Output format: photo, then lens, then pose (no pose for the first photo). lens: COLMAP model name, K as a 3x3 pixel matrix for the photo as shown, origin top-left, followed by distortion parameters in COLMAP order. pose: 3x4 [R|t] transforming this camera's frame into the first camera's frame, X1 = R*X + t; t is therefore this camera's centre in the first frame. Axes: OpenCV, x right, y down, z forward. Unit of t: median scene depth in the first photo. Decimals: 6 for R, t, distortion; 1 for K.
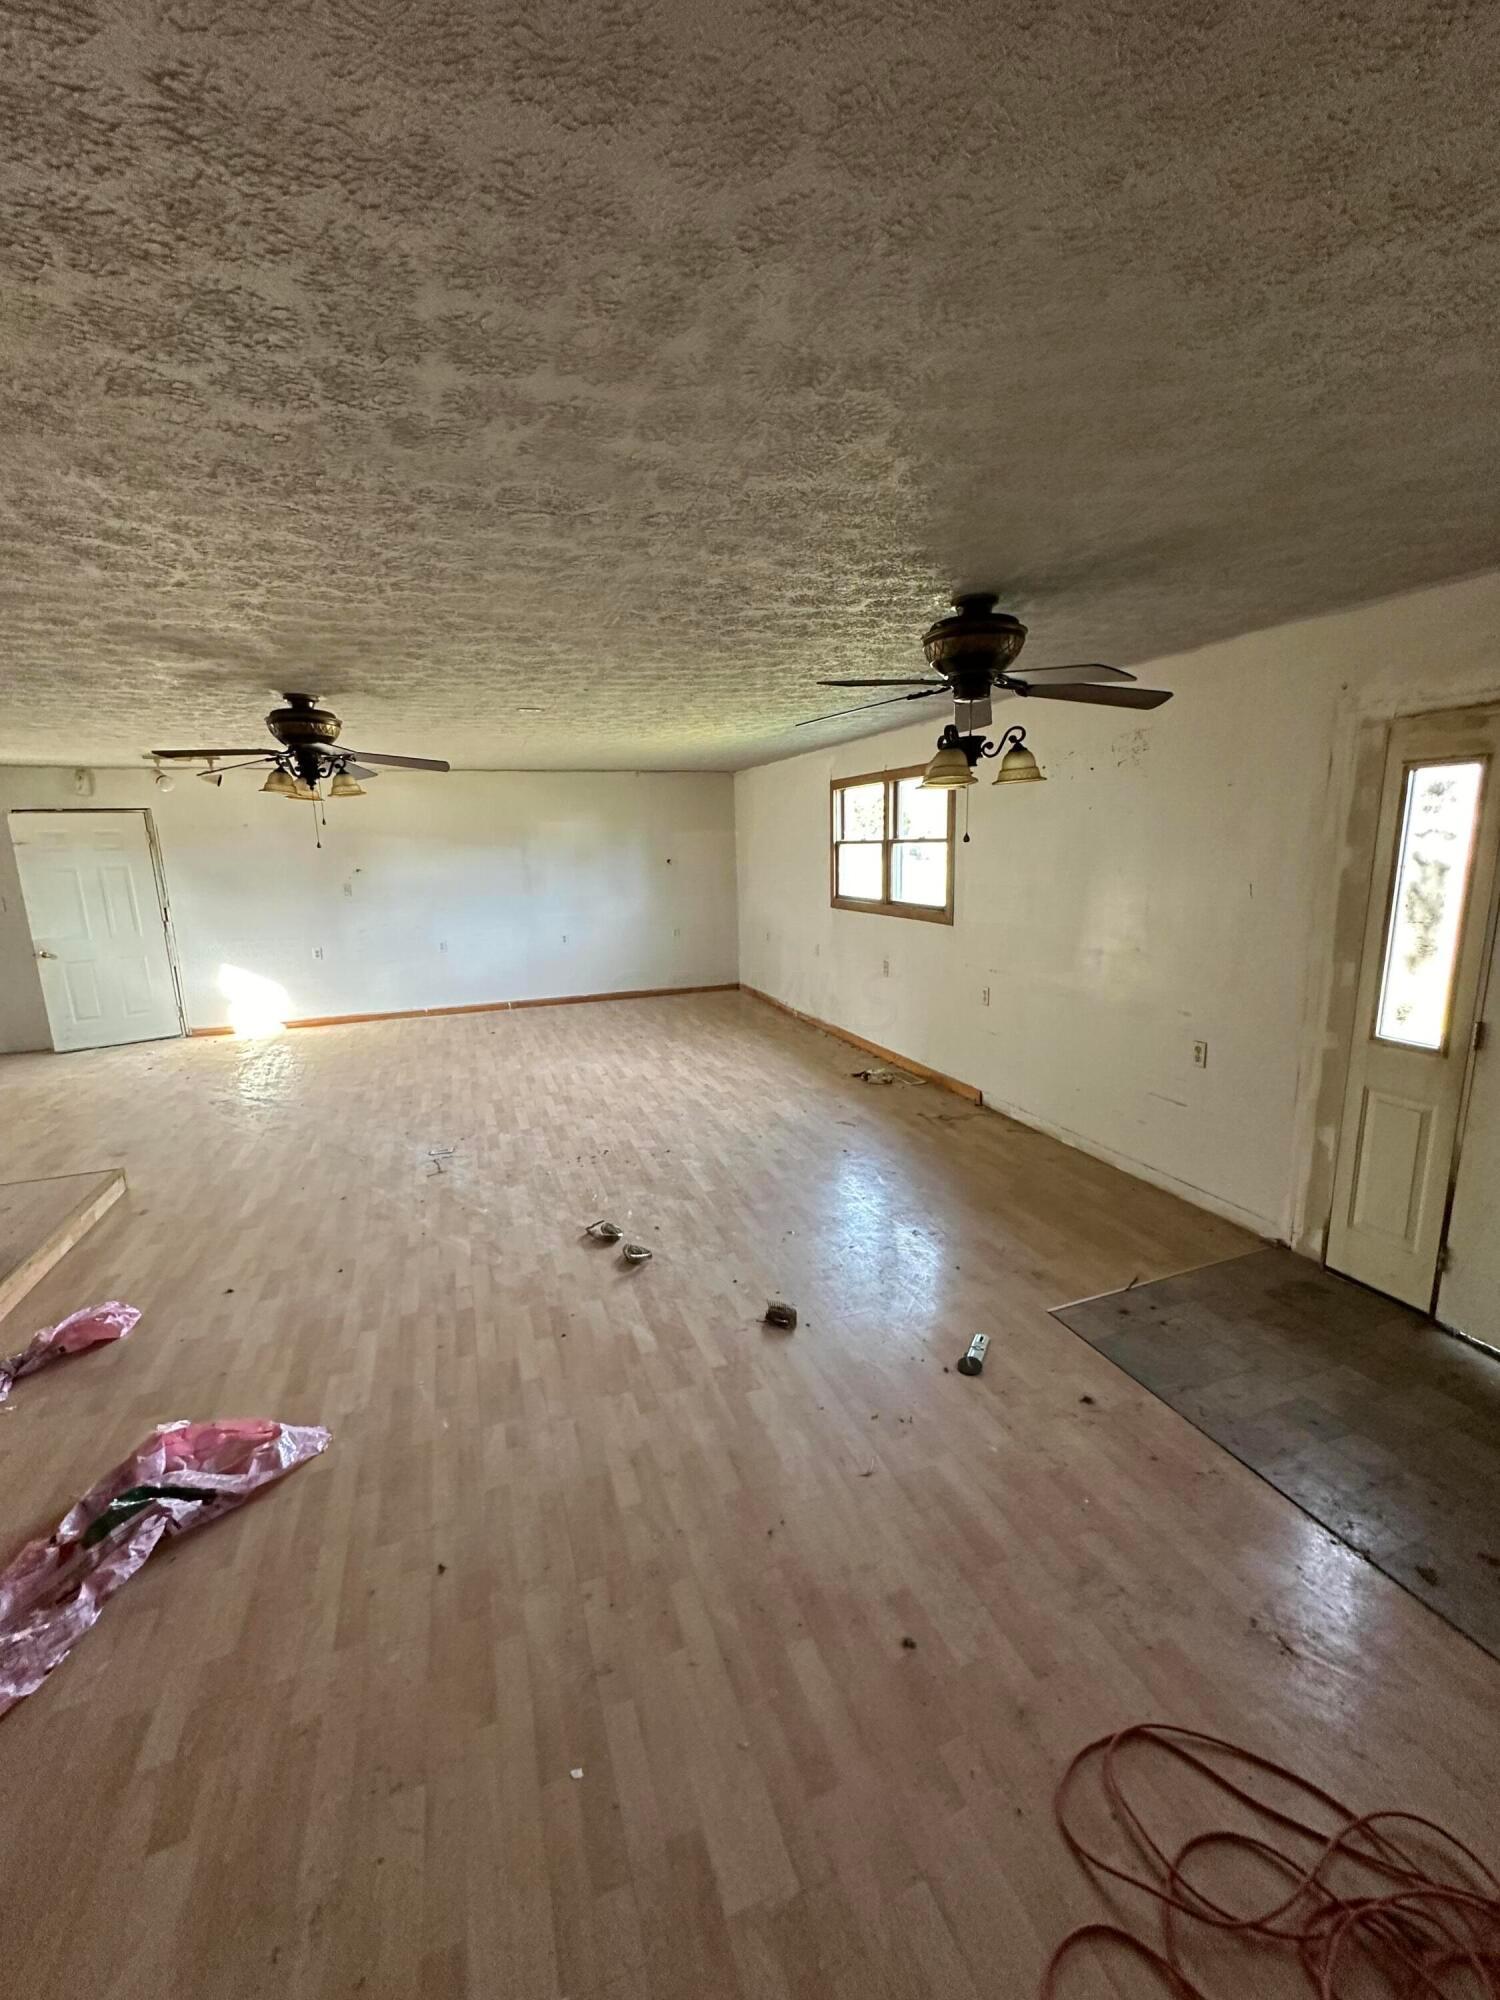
lens RADIAL K [[792.0, 0, 750.0], [0, 792.0, 1000.0], [0, 0, 1]] dist [-0.000166, 0.000251]
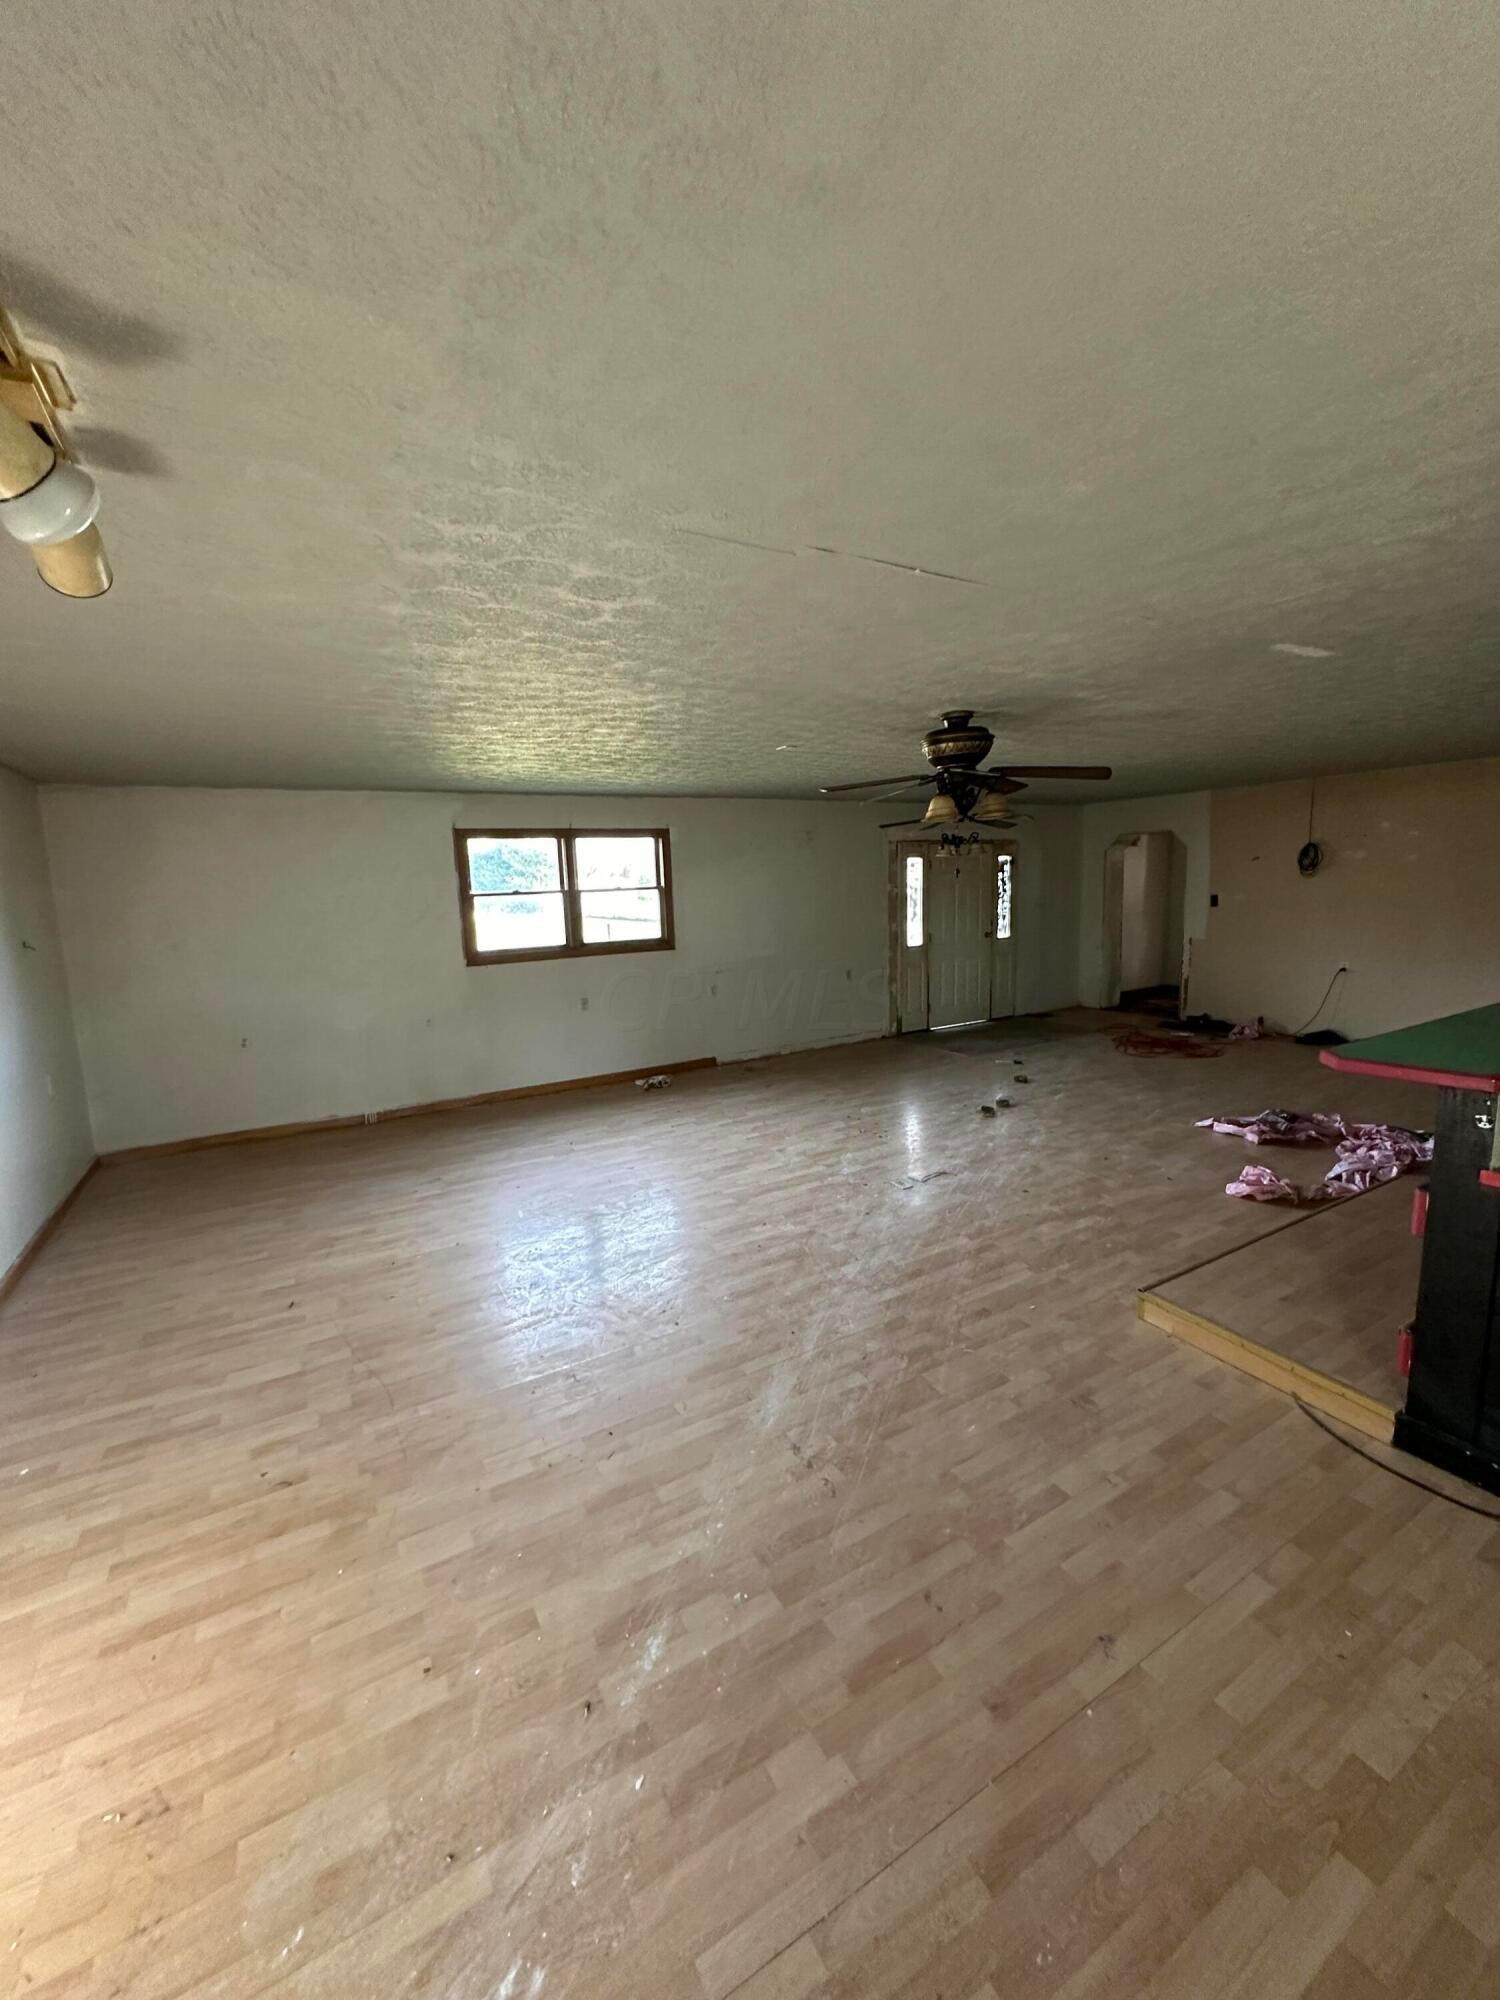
lens RADIAL K [[792.0, 0, 750.0], [0, 792.0, 1000.0], [0, 0, 1]] dist [-0.000166, 0.000251]
pose [[-0.159877, -0.119610, 0.979864, -1.276044], [0.231216, 0.960481, 0.154970, -0.220431], [-0.959676, 0.251336, -0.125903, 1.231360]]
